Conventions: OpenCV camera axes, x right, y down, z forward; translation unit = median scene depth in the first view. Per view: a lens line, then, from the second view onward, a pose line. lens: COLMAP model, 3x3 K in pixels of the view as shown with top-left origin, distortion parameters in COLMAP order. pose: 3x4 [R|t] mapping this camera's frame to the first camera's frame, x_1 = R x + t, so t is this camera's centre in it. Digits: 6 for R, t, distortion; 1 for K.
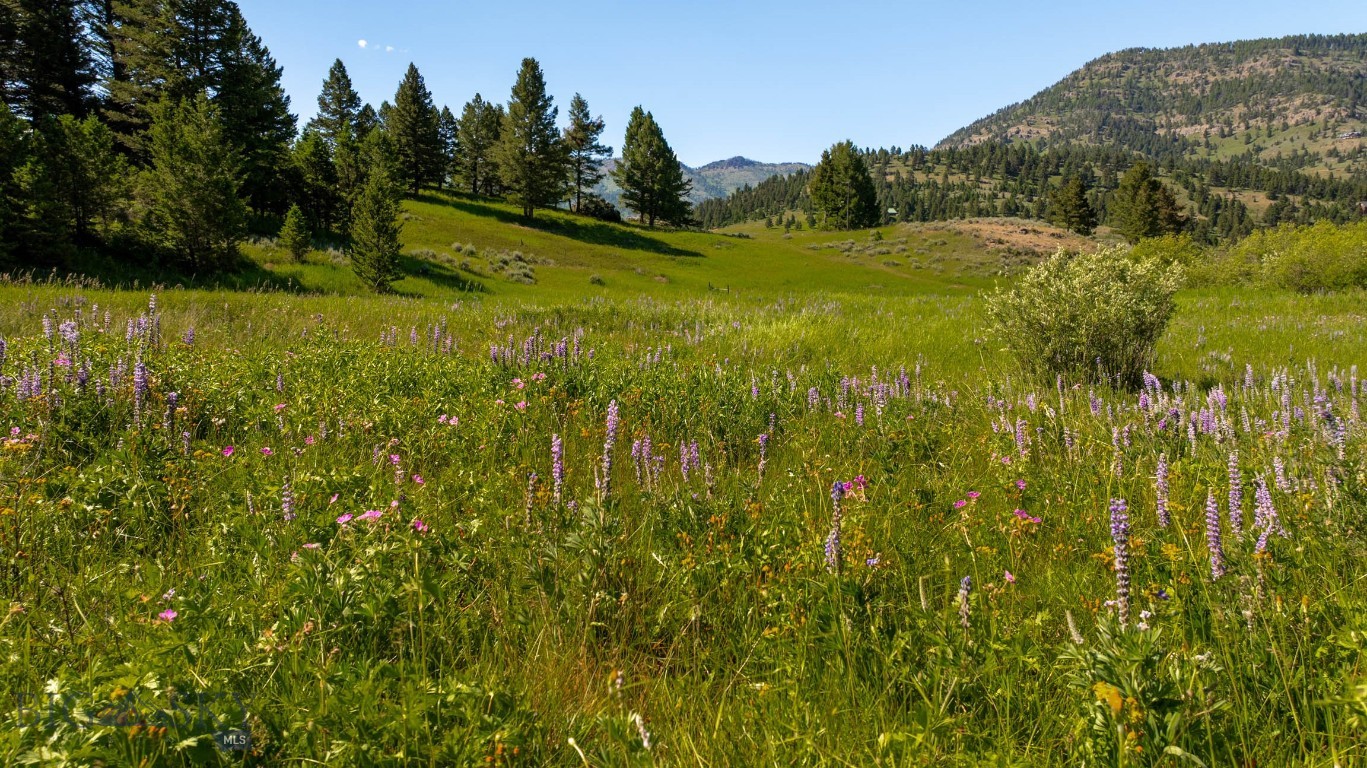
lens RADIAL K [[957.3, 0, 693.0], [0, 957.3, 382.0], [0, 0, 1]] dist [-0.042151, 0.049257]
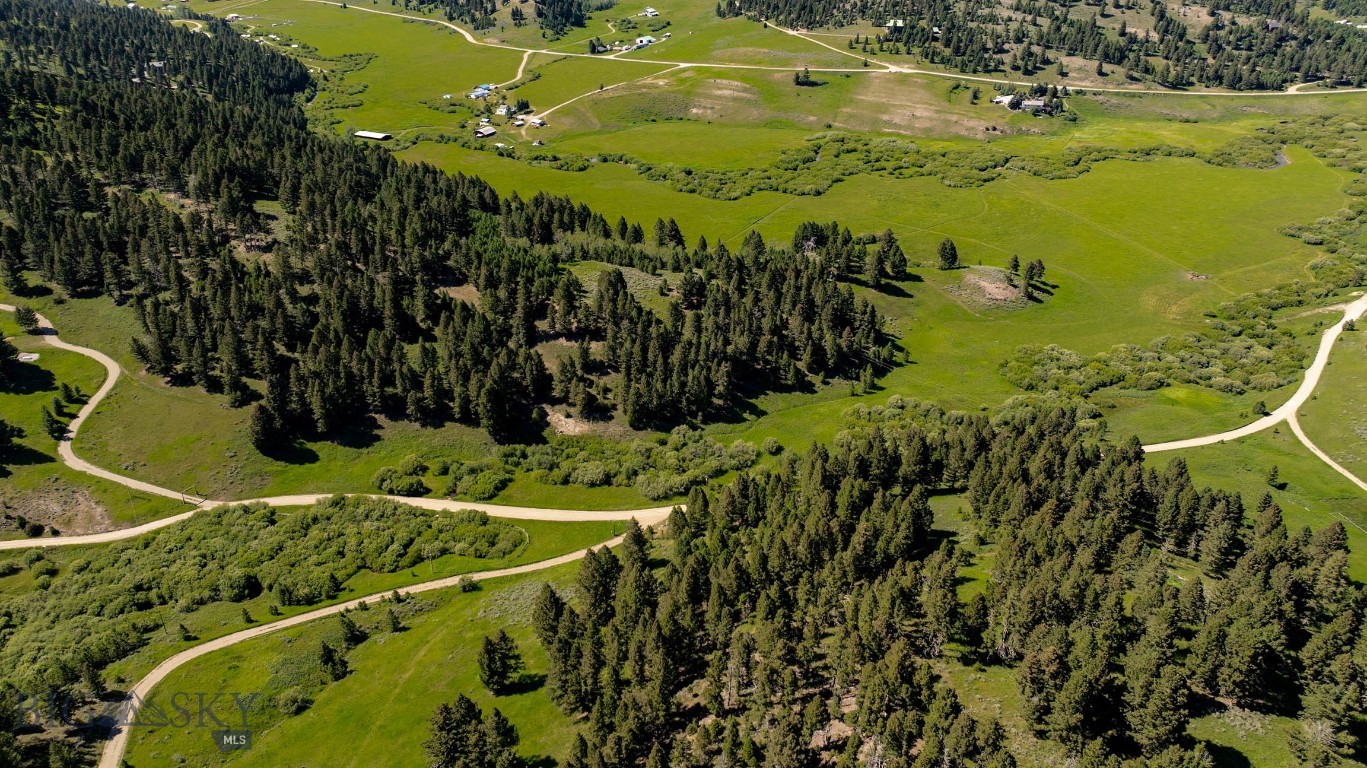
lens RADIAL K [[957.3, 0, 686.8], [0, 957.3, 372.6], [0, 0, 1]] dist [-0.042151, 0.049257]
pose [[0.999921, 0.005802, 0.011165, -0.074667], [-0.009518, 0.929158, 0.369559, -0.097670], [-0.008230, -0.369636, 0.929140, -0.212824]]
